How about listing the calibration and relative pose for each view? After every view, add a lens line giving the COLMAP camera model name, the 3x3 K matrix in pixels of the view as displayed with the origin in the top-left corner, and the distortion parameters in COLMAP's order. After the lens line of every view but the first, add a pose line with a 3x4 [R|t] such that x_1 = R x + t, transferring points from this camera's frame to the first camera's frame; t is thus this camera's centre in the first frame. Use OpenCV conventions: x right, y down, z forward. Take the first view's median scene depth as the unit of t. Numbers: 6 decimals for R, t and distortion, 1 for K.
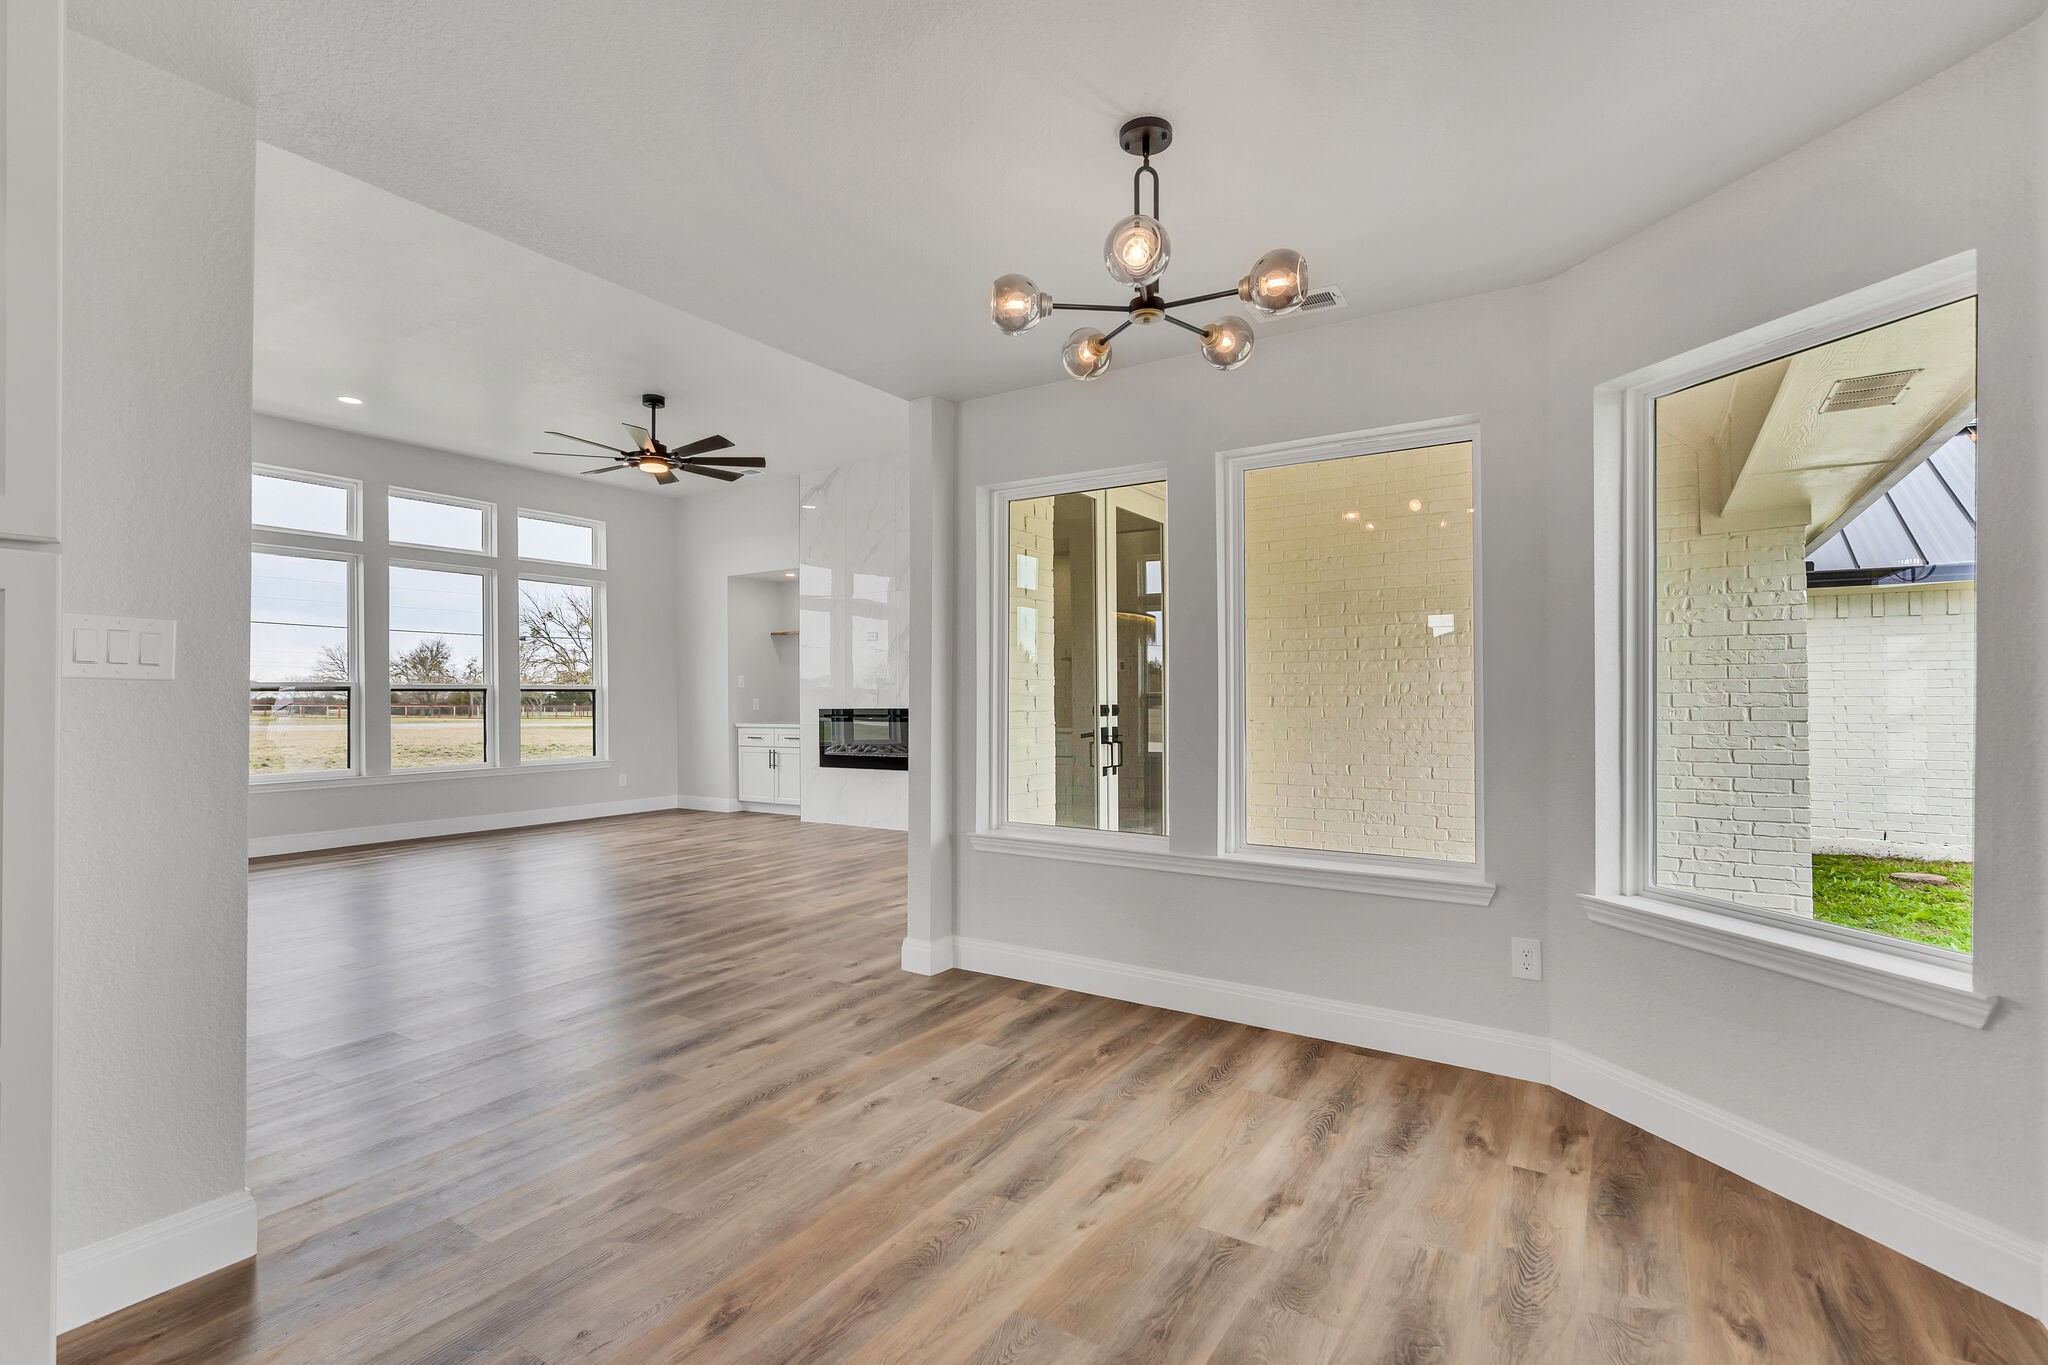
lens RADIAL K [[950.3, 0, 996.7], [0, 950.3, 687.8], [0, 0, 1]] dist [-0.005074, 0.002979]
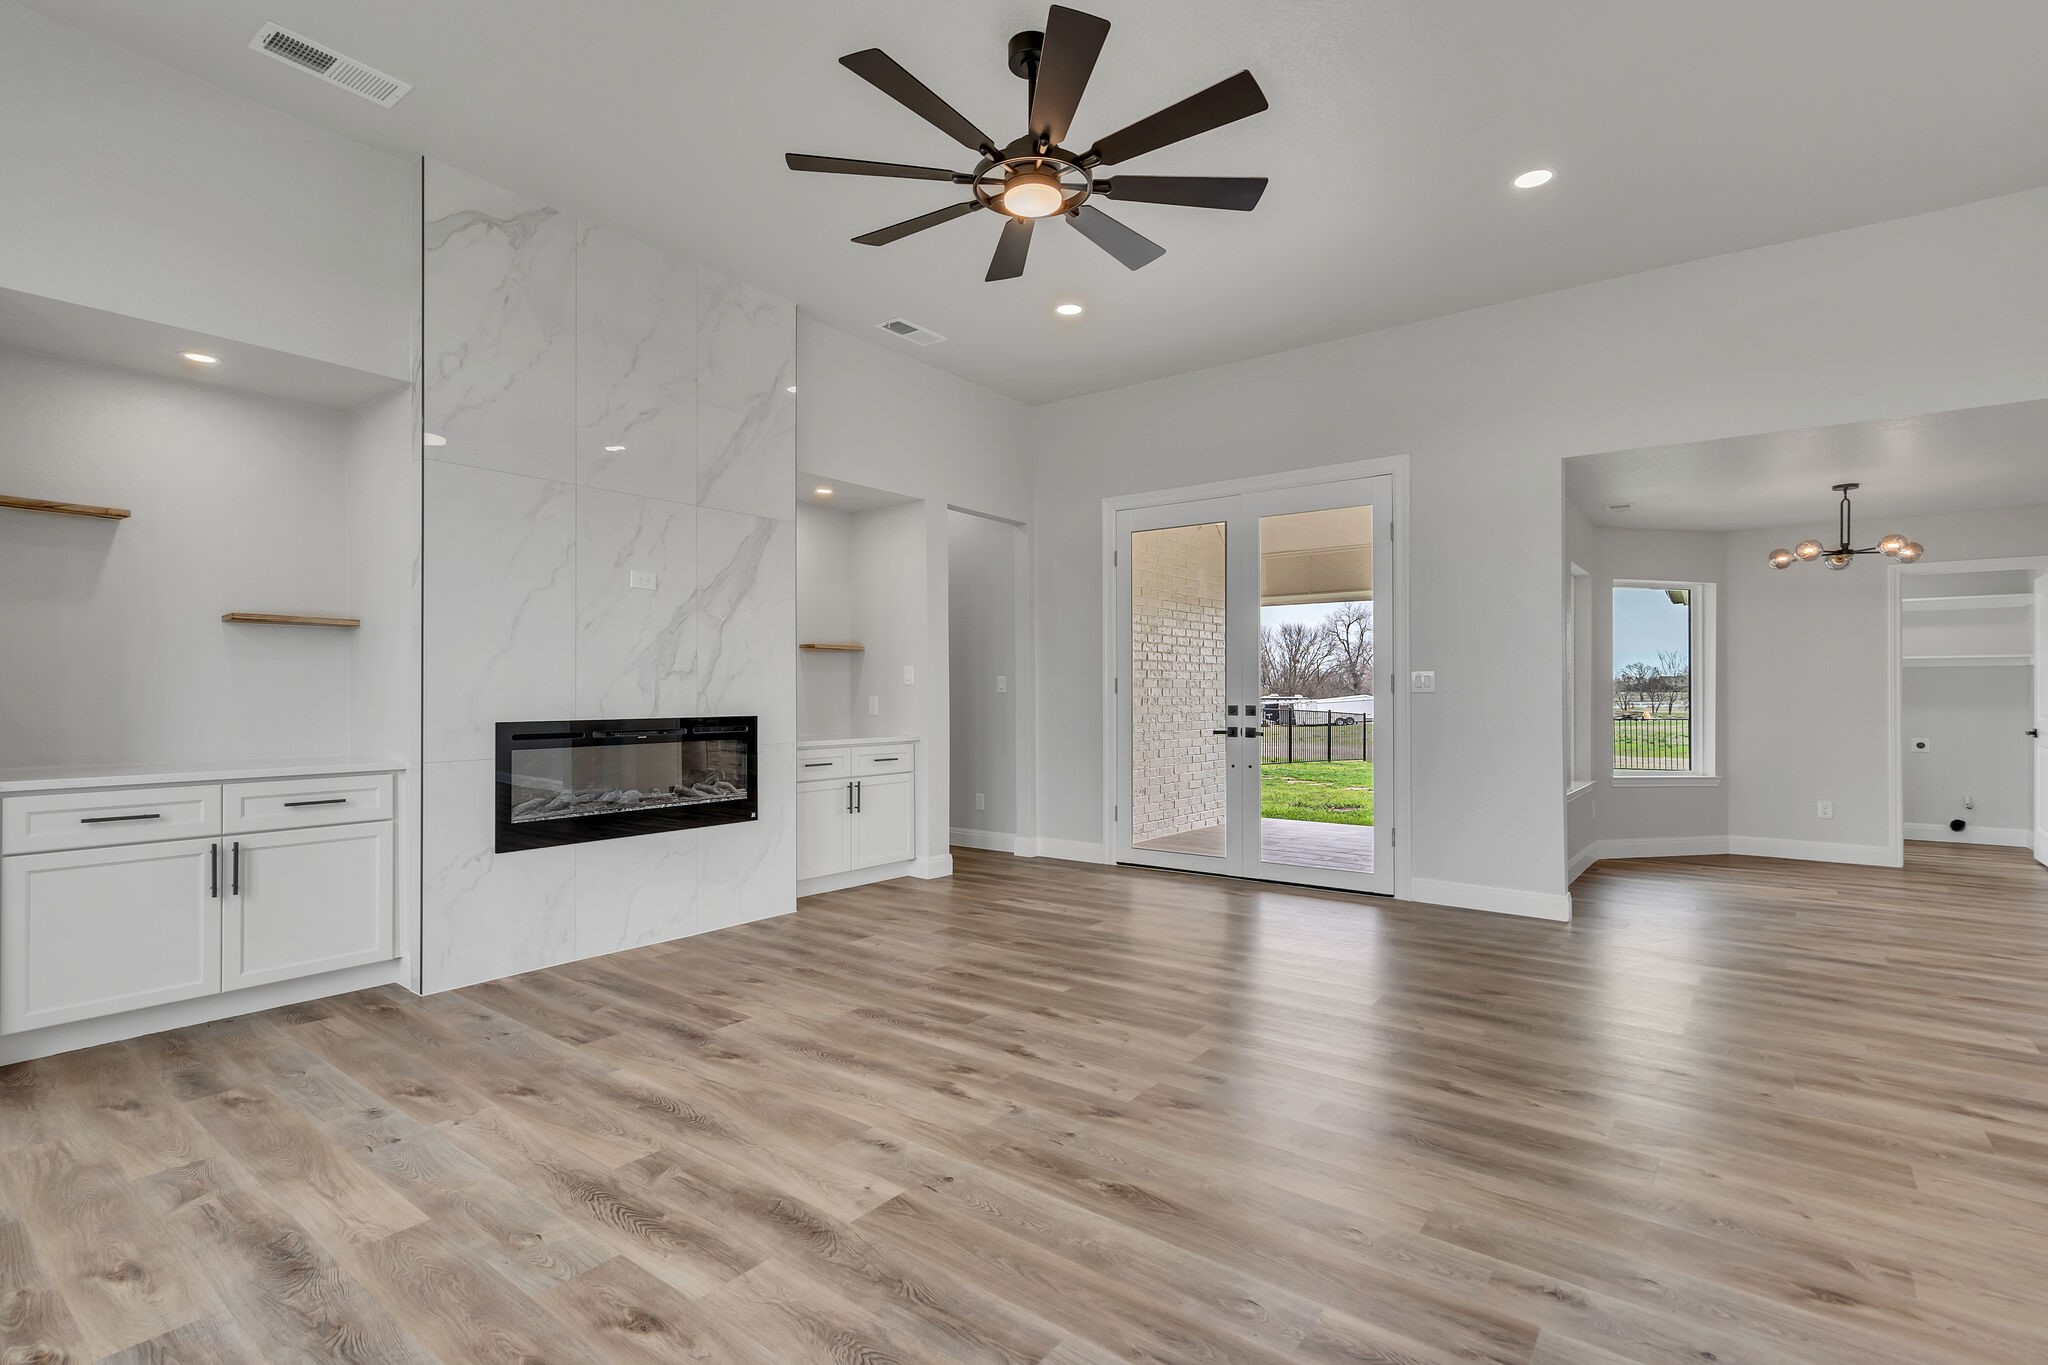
lens RADIAL K [[950.3, 0, 1057.2], [0, 950.3, 682.7], [0, 0, 1]] dist [-0.005074, 0.002979]
pose [[0.054398, 0.016801, 0.998378, -0.625710], [-0.011997, 0.999797, -0.016171, 0.008350], [-0.998447, -0.011098, 0.054588, 0.734371]]
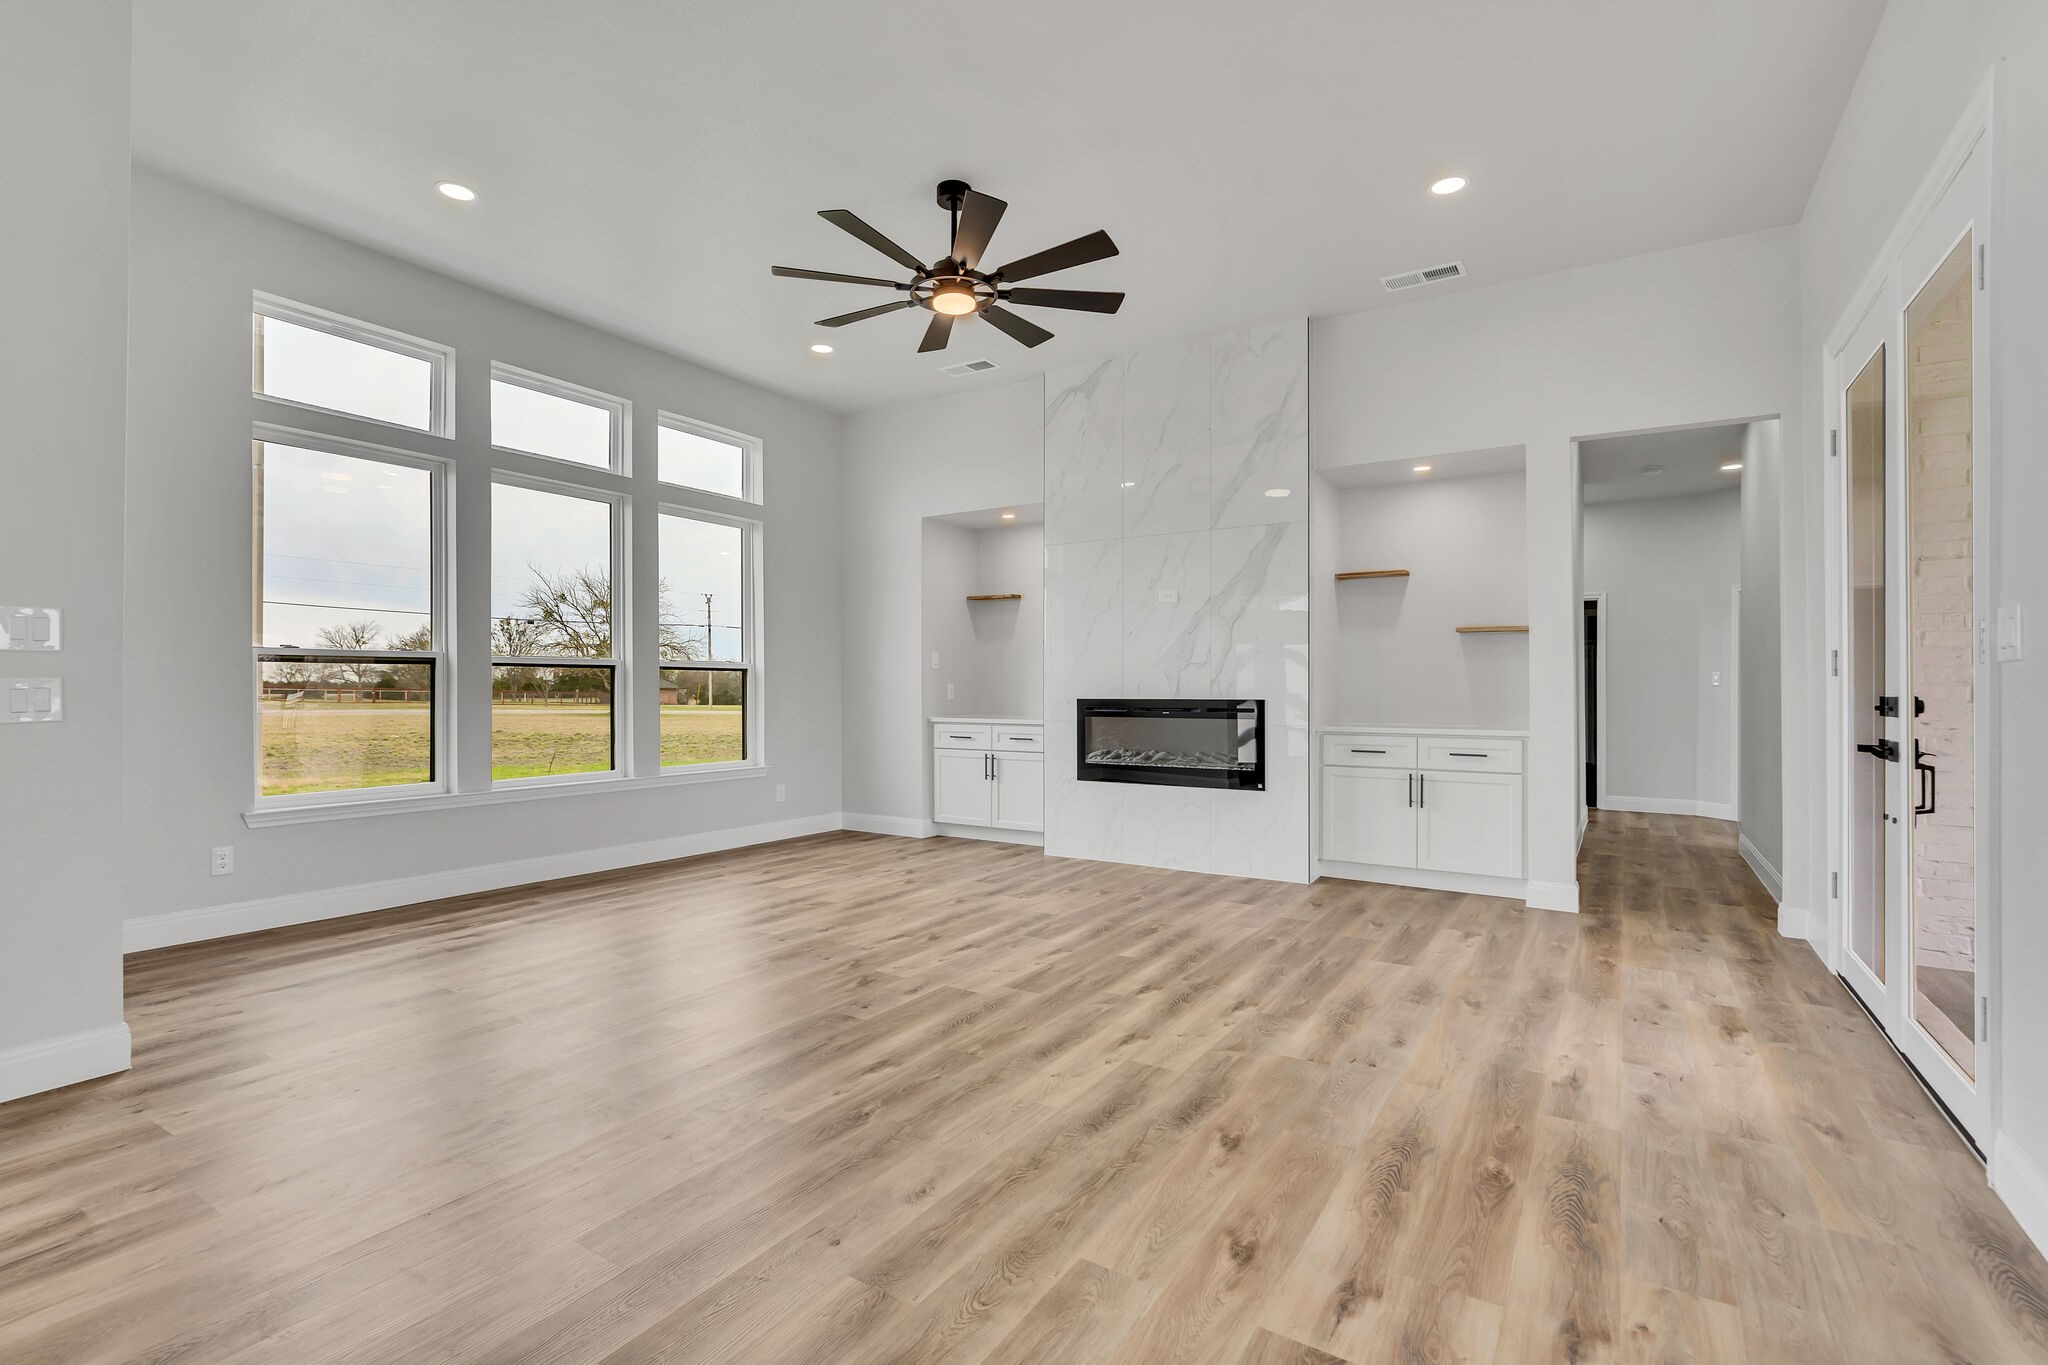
lens RADIAL K [[950.3, 0, 991.2], [0, 950.3, 684.8], [0, 0, 1]] dist [-0.005074, 0.002979]
pose [[0.999970, 0.007513, 0.001674, -0.258169], [-0.007525, 0.999945, 0.007278, 0.007534], [-0.001619, -0.007291, 0.999972, 0.295805]]
